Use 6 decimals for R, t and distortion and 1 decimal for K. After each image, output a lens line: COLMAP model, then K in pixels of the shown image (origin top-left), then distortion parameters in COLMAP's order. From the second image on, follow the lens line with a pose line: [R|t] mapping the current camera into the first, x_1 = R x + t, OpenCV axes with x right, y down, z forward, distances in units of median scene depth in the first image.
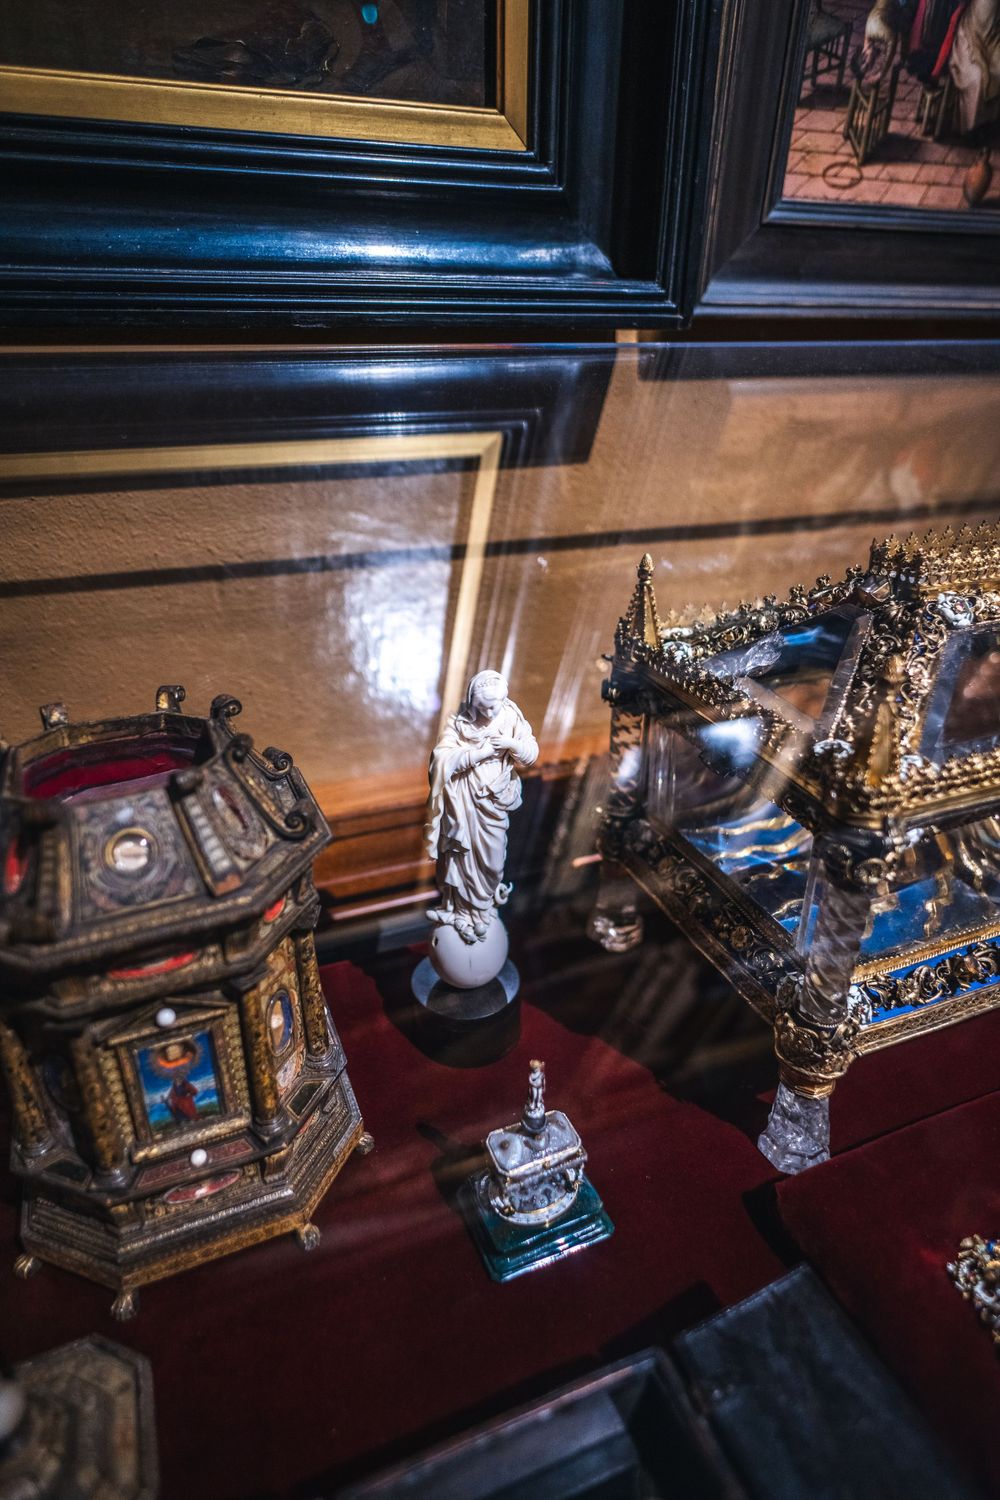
lens RADIAL K [[875.6, 0, 500.0], [0, 875.6, 750.0], [0, 0, 1]] dist [0.000813, 0.000494]
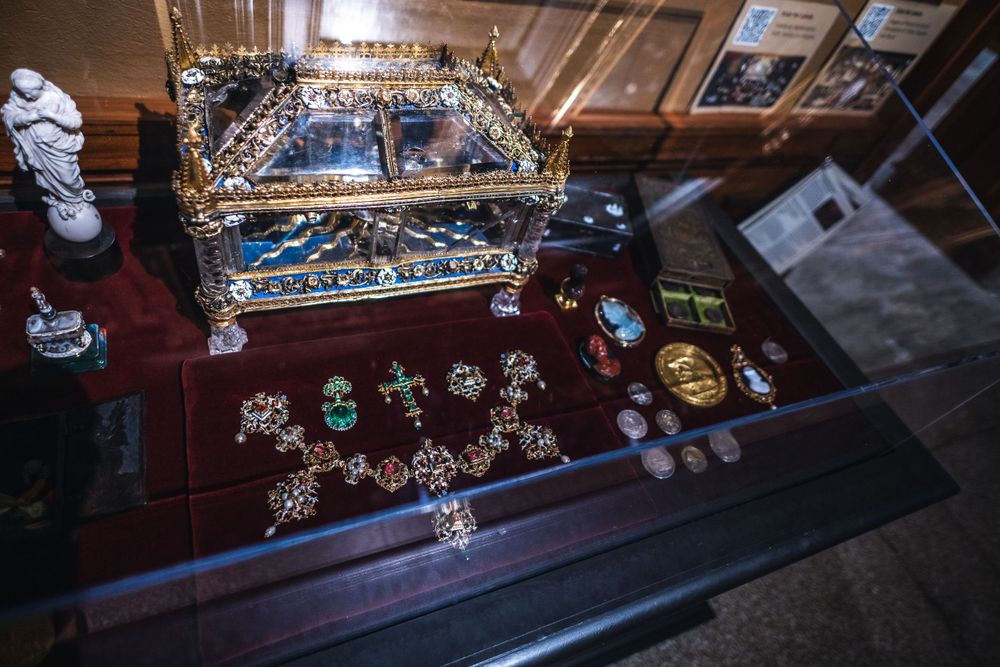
lens RADIAL K [[575.8, 0, 500.3], [0, 575.8, 328.7], [0, 0, 1]] dist [0.003441, 0.001749]
pose [[0.970936, 0.166121, 0.172299, 0.559748], [-0.222785, 0.890376, 0.396986, -0.212414], [-0.087463, -0.423834, 0.901507, -0.218042]]
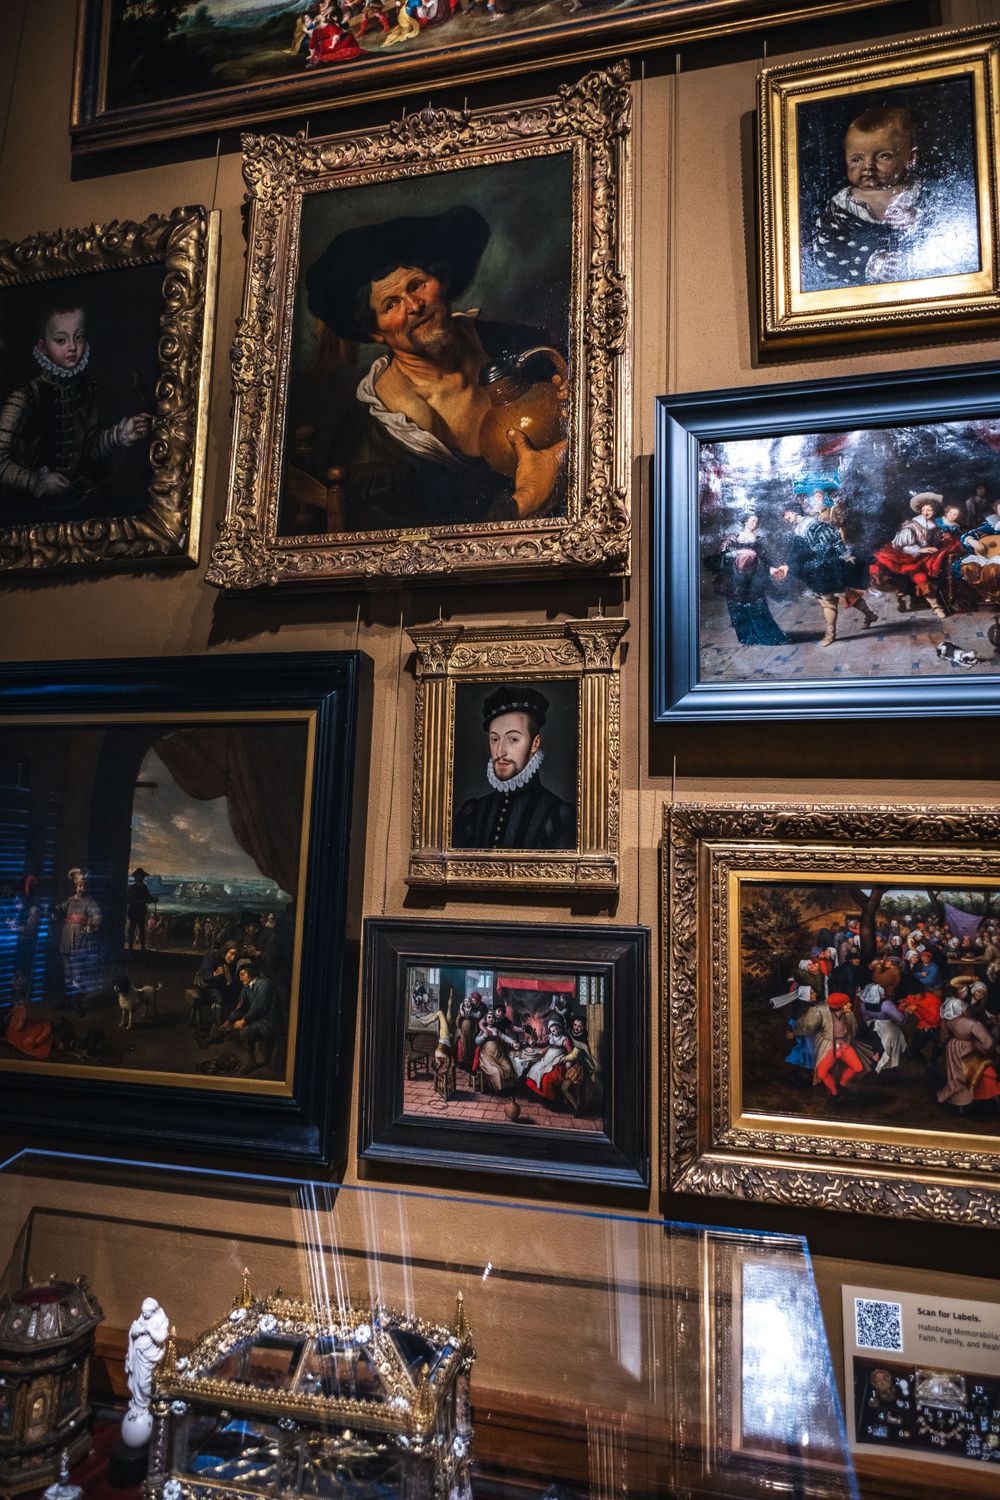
lens RADIAL K [[842.9, 0, 496.8], [0, 842.9, 755.3], [0, 0, 1]] dist [0.004163, -0.002918]
pose [[0.823577, -0.069240, -0.562963, 1.954522], [-0.274690, 0.819678, -0.502666, -0.351300], [0.496253, 0.568624, 0.656048, -0.978200]]
